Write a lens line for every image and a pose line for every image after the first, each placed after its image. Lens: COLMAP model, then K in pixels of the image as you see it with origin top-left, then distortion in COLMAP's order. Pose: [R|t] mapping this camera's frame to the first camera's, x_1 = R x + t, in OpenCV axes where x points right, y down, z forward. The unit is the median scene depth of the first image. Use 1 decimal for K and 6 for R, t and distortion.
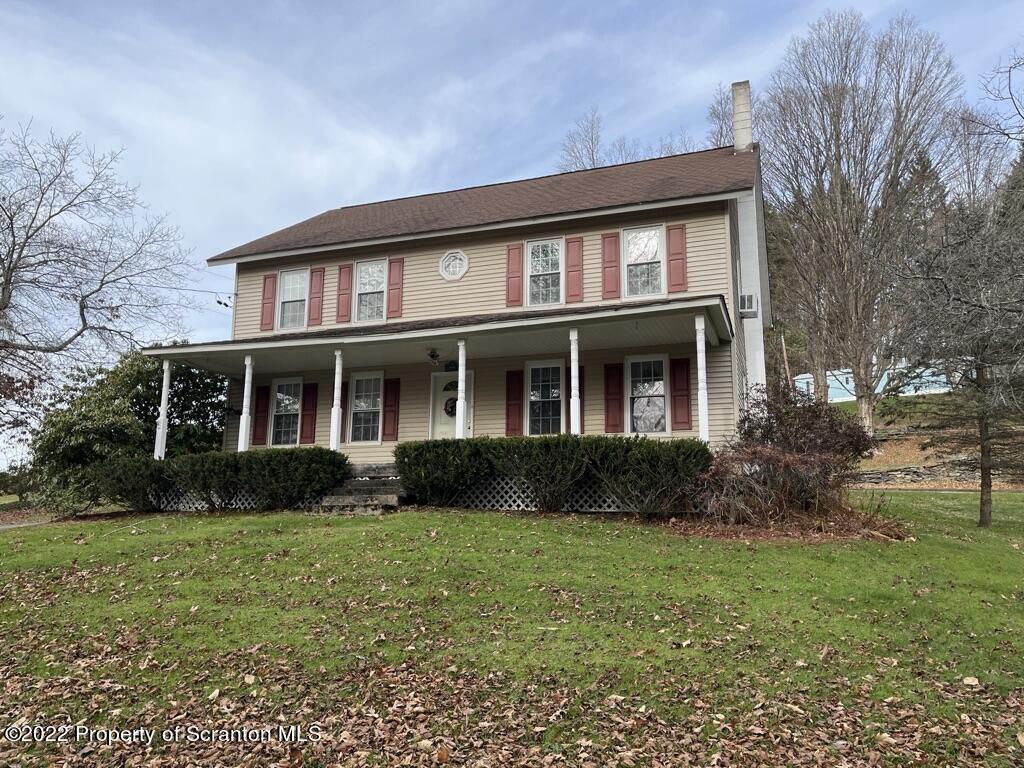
lens RADIAL K [[761.5, 0, 516.5], [0, 761.5, 389.4], [0, 0, 1]] dist [0.040552, -0.008923]
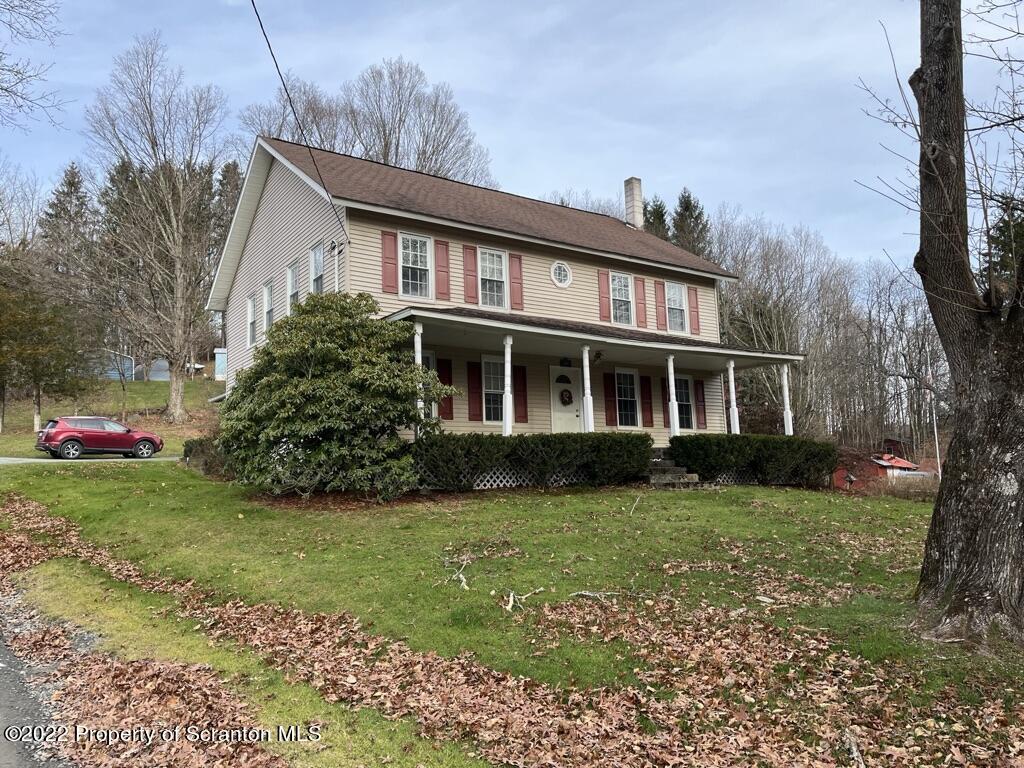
lens RADIAL K [[761.5, 0, 516.5], [0, 761.5, 384.2], [0, 0, 1]] dist [0.040552, -0.008923]
pose [[0.582366, 0.090784, 0.807841, -1.013692], [-0.099775, 0.994214, -0.039801, 0.053289], [-0.806780, -0.057424, 0.588055, 0.358961]]
